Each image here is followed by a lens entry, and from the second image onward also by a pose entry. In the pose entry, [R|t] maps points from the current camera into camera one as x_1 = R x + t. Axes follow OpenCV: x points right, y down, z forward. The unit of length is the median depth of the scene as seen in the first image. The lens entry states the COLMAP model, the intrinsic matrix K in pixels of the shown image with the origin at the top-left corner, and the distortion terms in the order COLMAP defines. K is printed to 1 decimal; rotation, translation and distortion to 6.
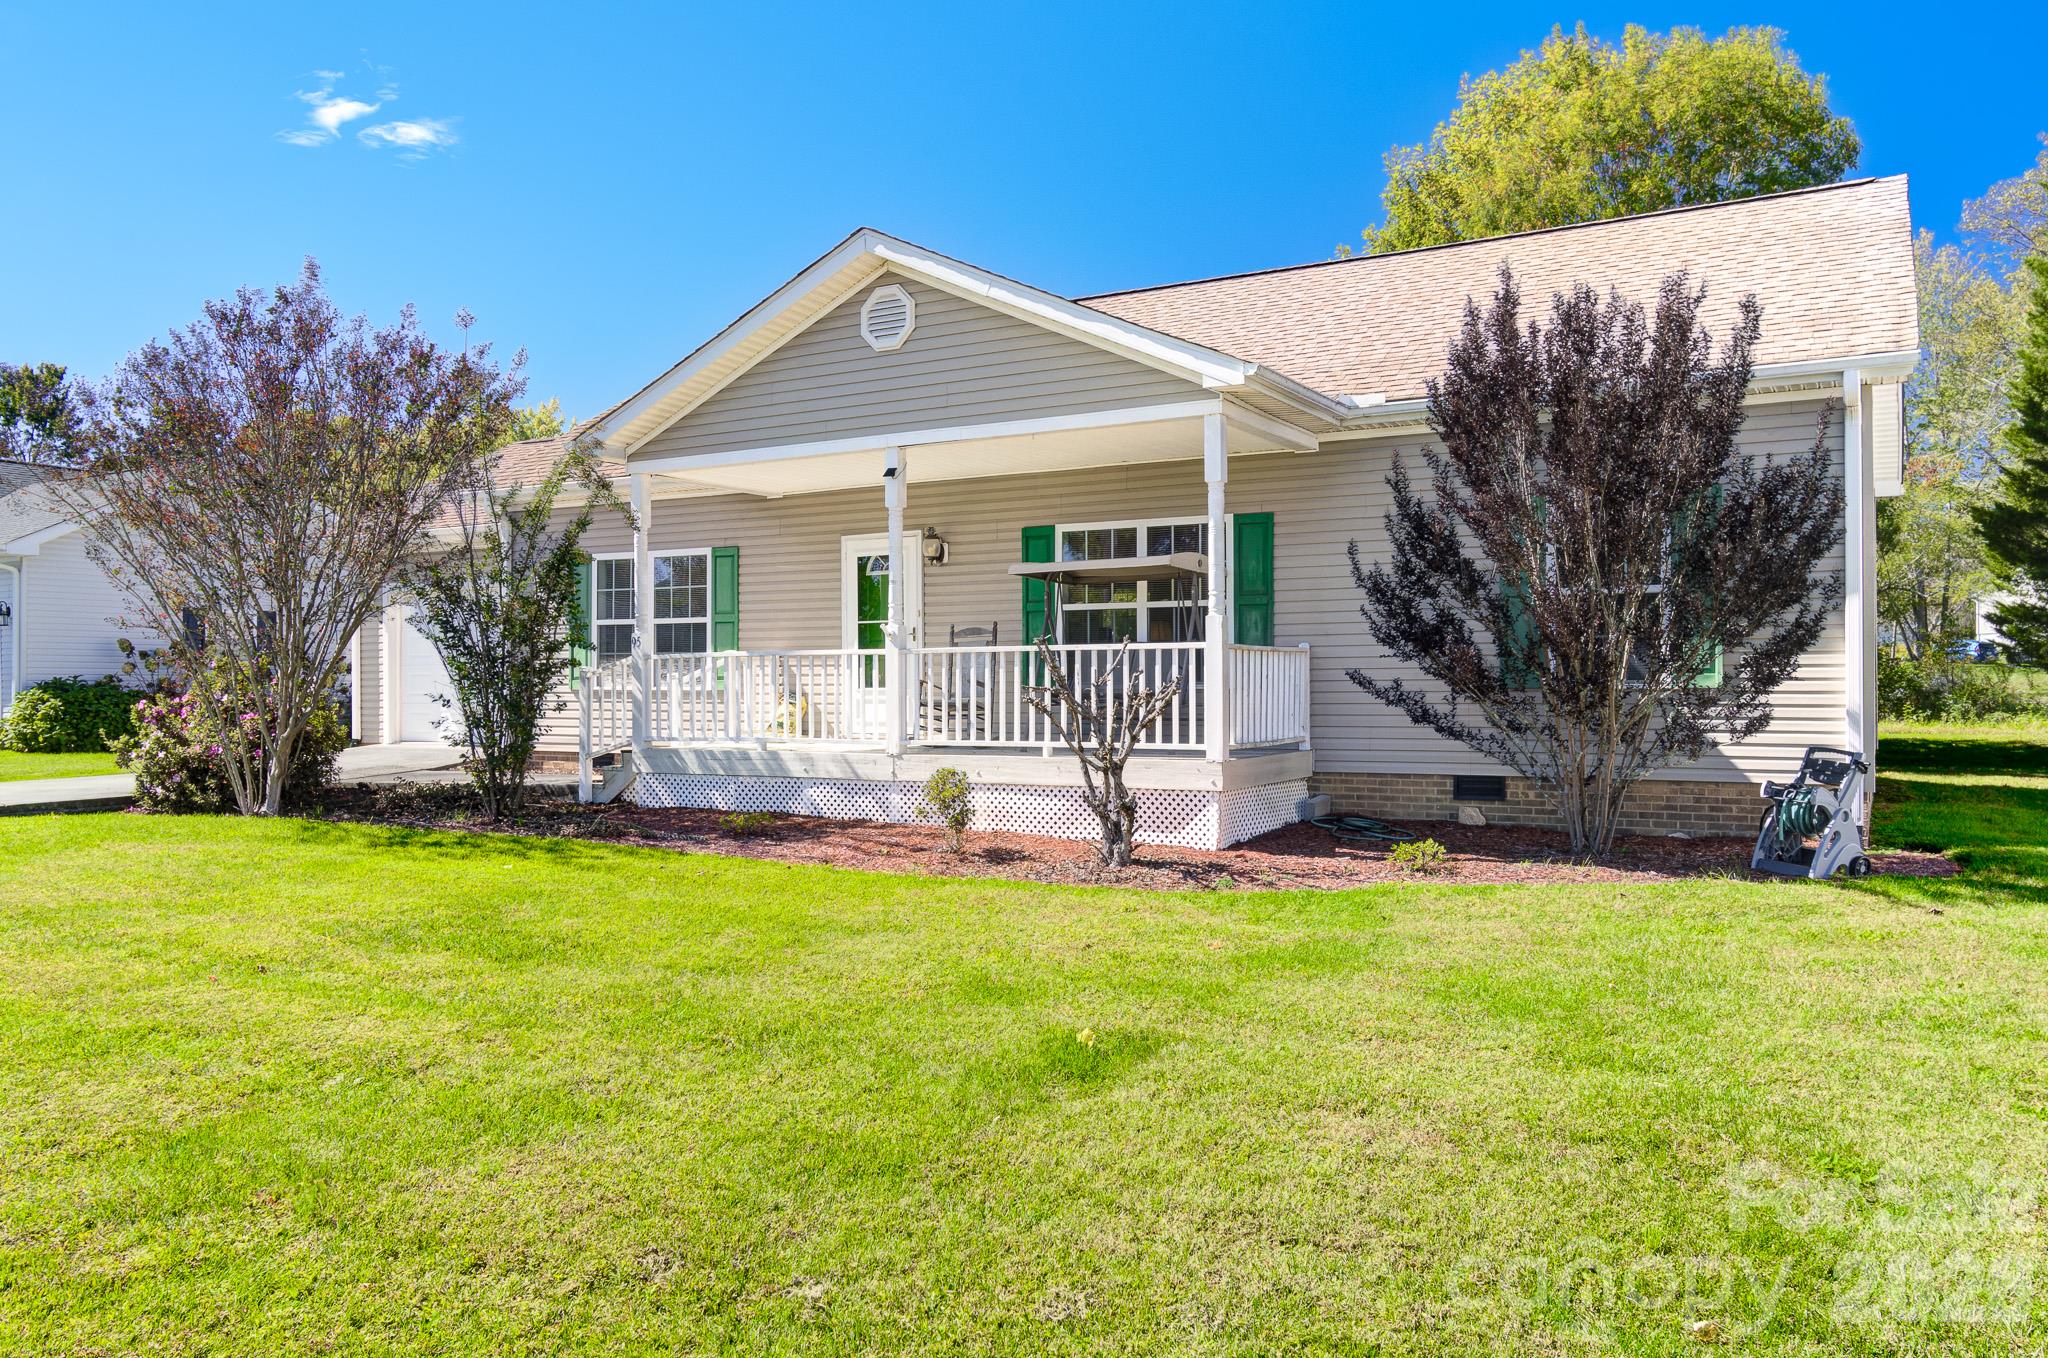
lens RADIAL K [[1468.6, 0, 1024.0], [0, 1468.6, 679.0], [0, 0, 1]] dist [0.121474, -0.144249]
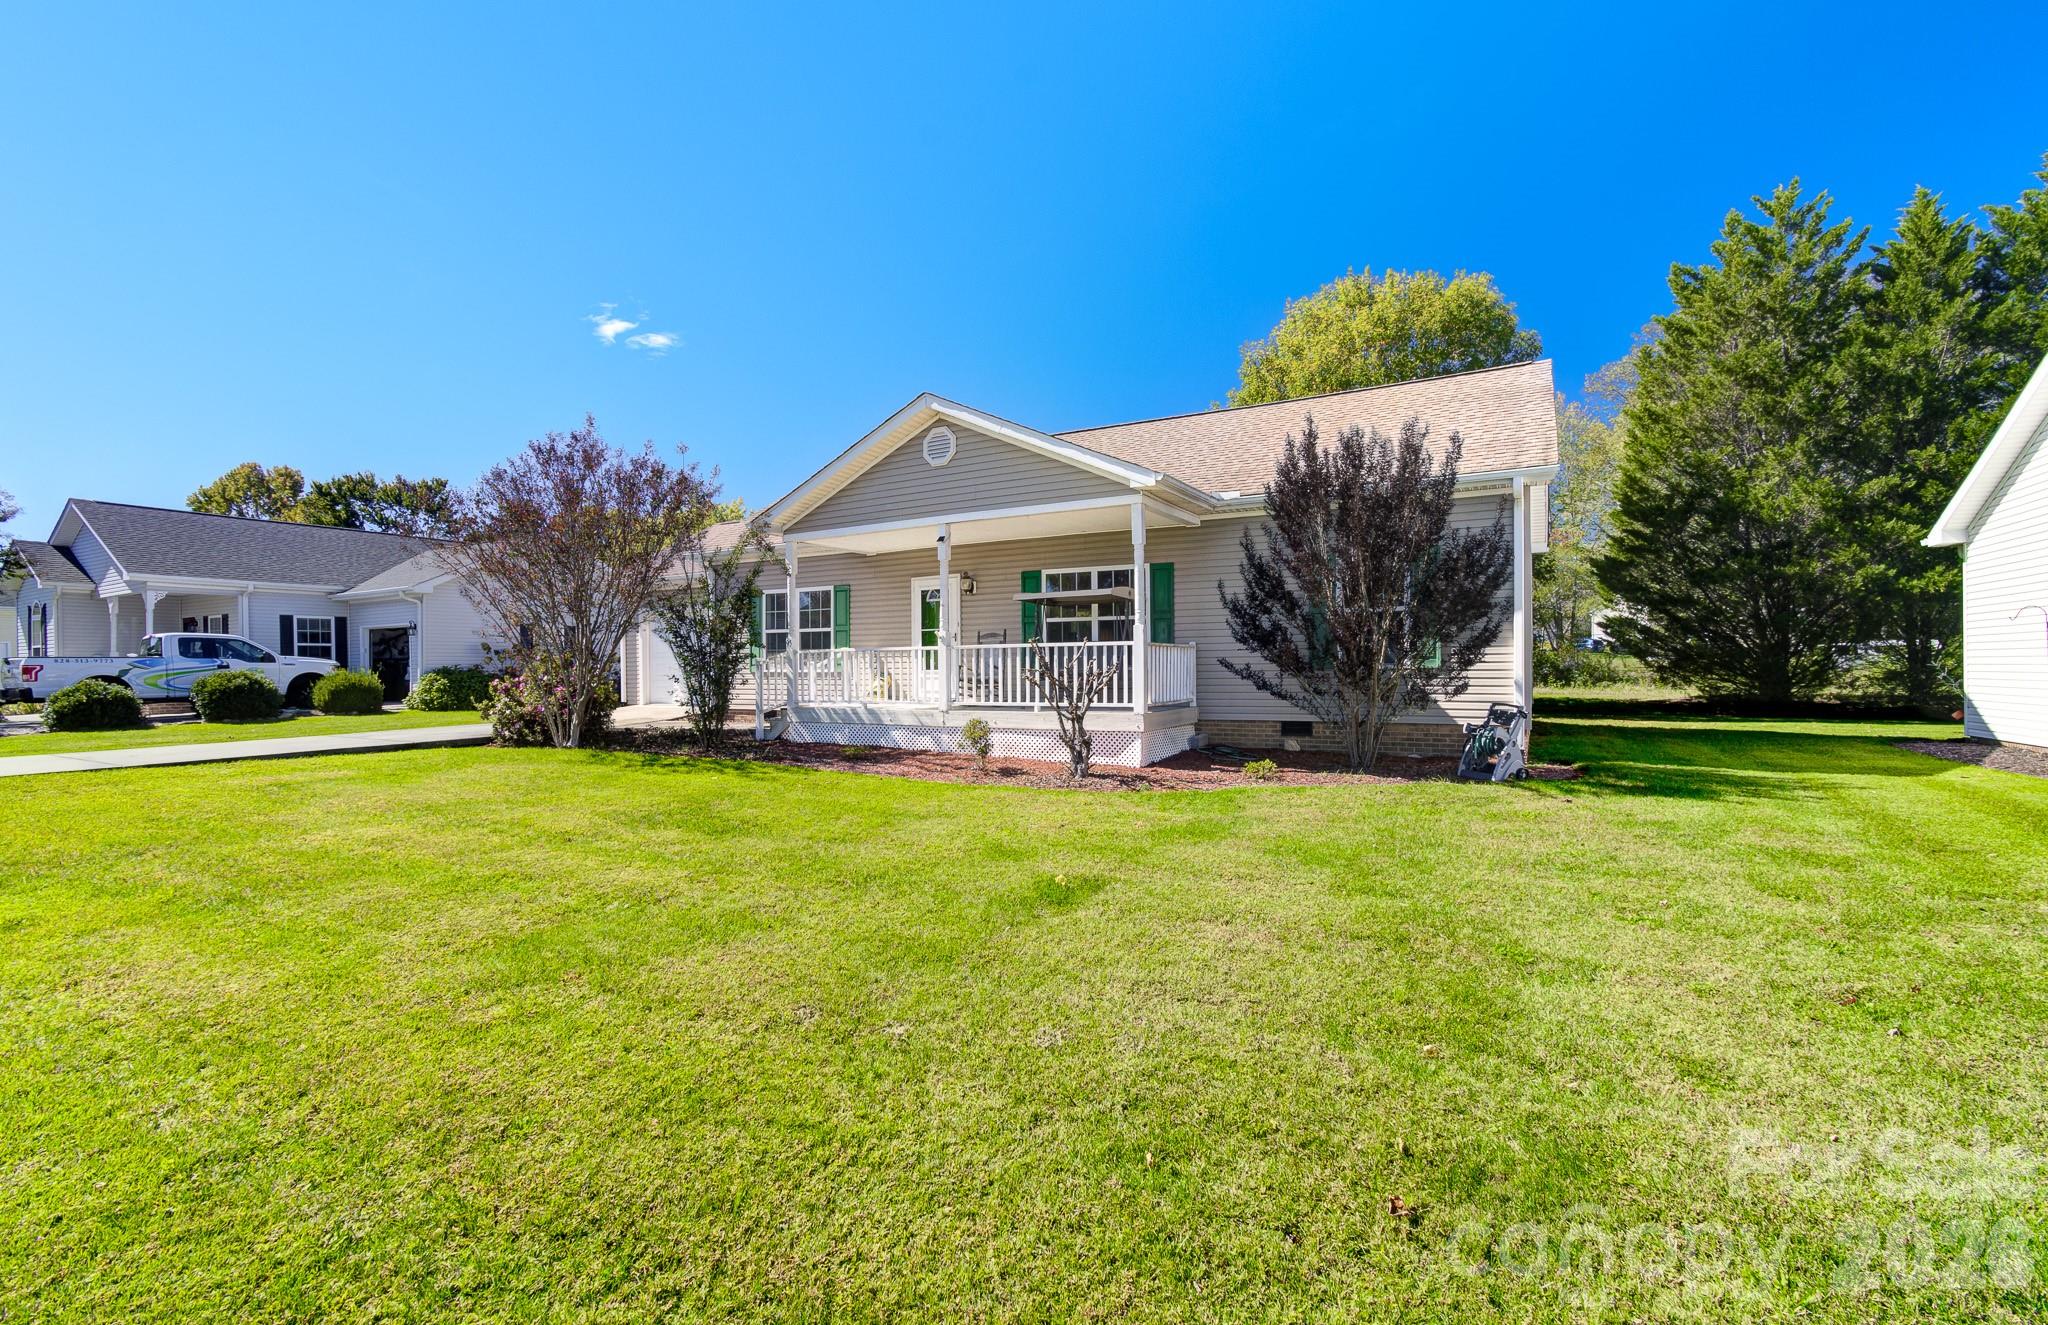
lens RADIAL K [[912.2, 0, 1024.0], [0, 912.2, 662.5], [0, 0, 1]] dist [0.001349, 0.000279]
pose [[0.999988, -0.004651, 0.001334, -0.000026], [0.004653, 0.999987, -0.002061, 0.000102], [-0.001325, 0.002067, 0.999997, -0.018485]]
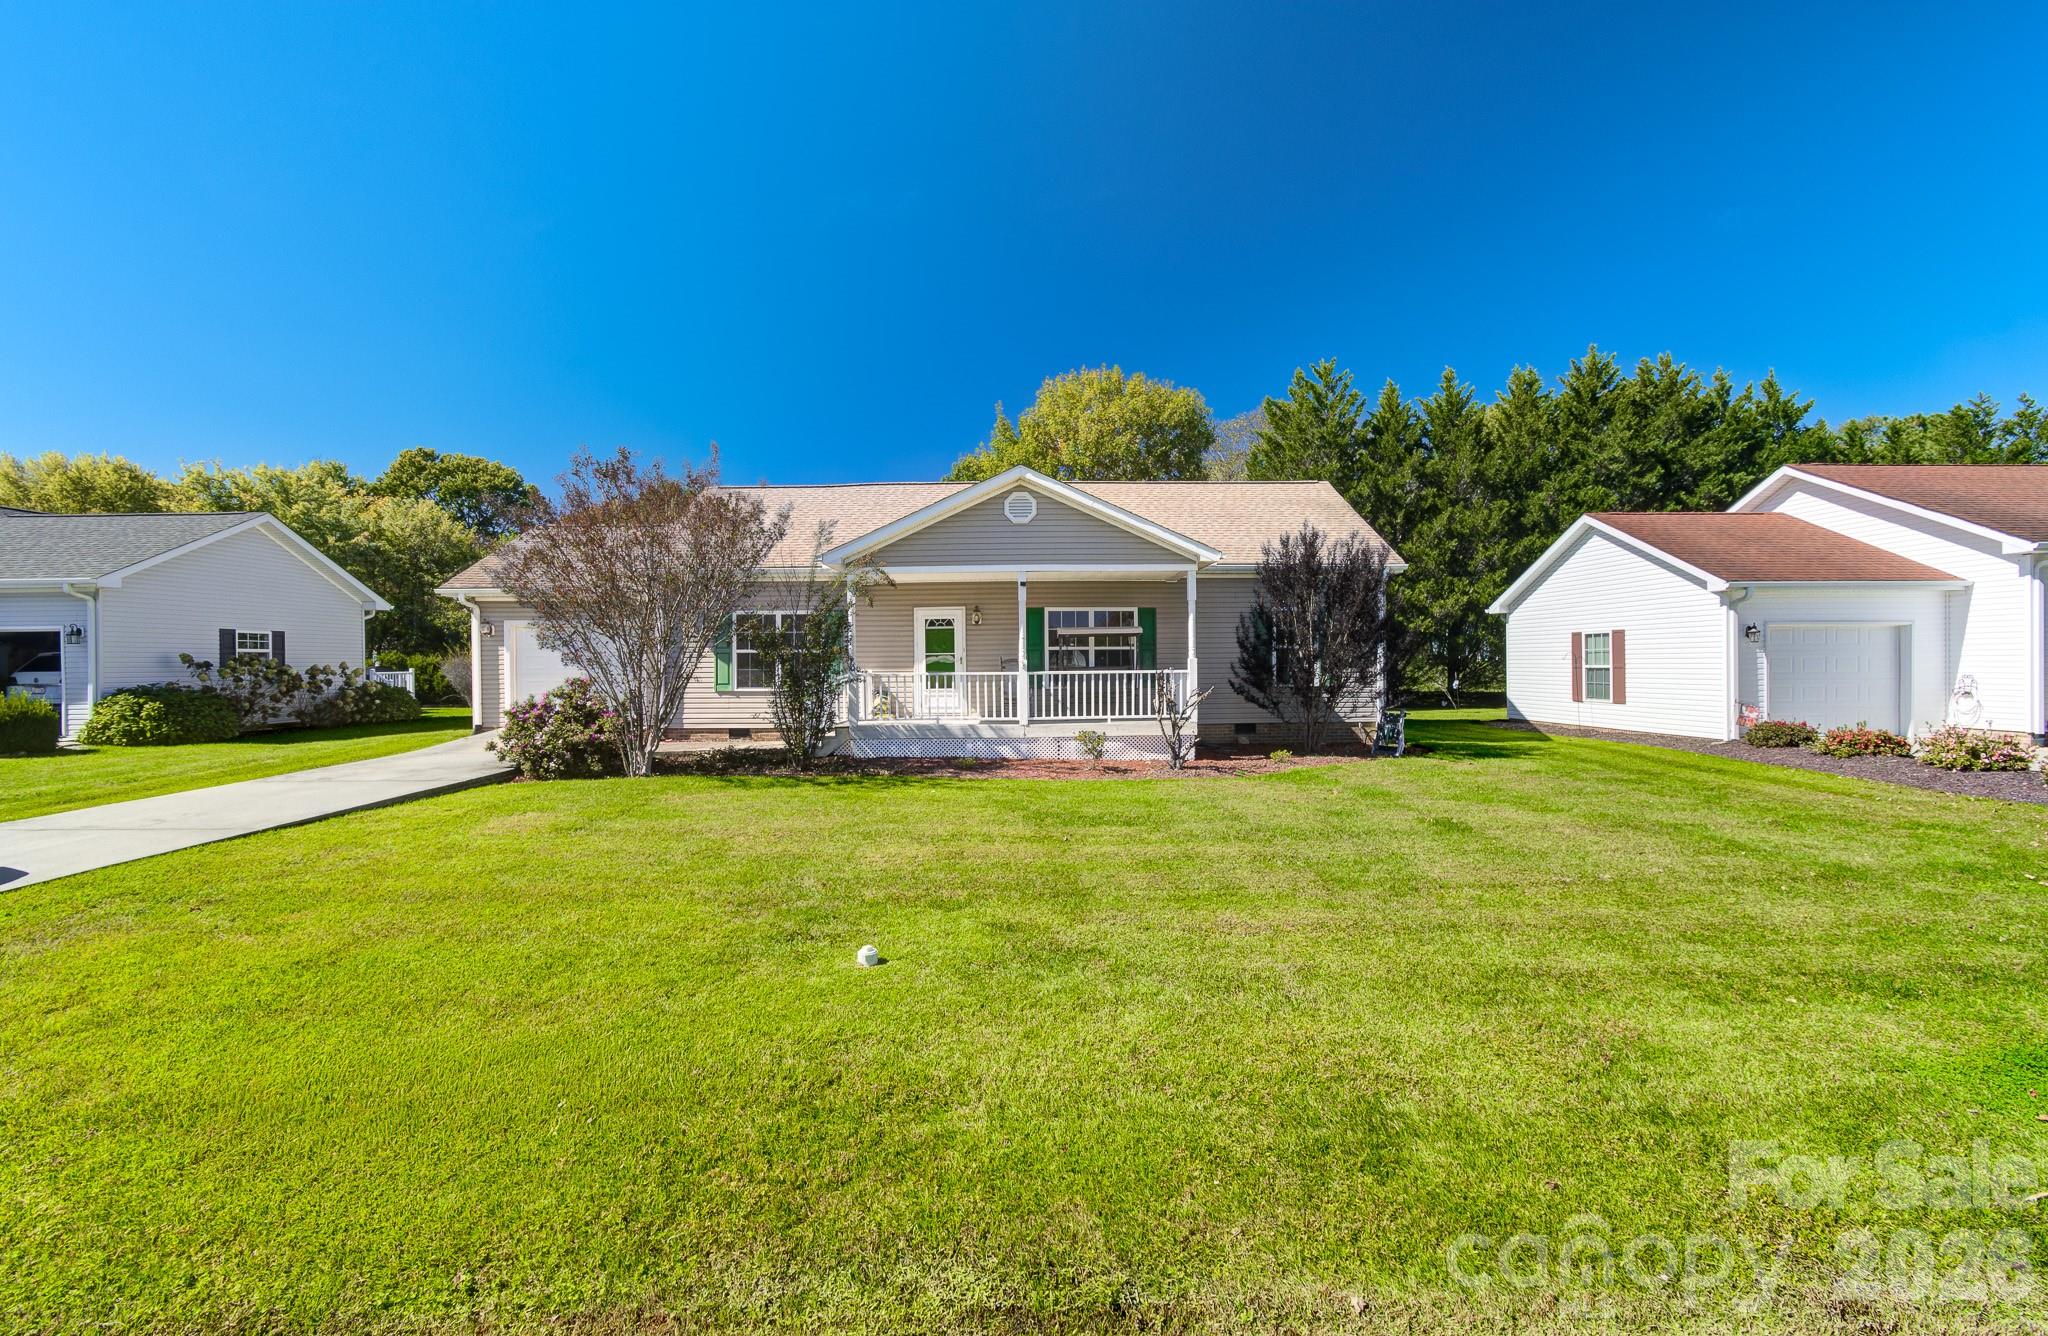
lens RADIAL K [[901.7, 0, 1024.0], [0, 901.7, 668.0], [0, 0, 1]] dist [-0.010835, -0.000053]
pose [[0.850408, -0.005868, 0.526092, -0.698305], [0.002788, 0.999974, 0.006648, -0.031963], [-0.526117, -0.004187, 0.850402, -0.045010]]
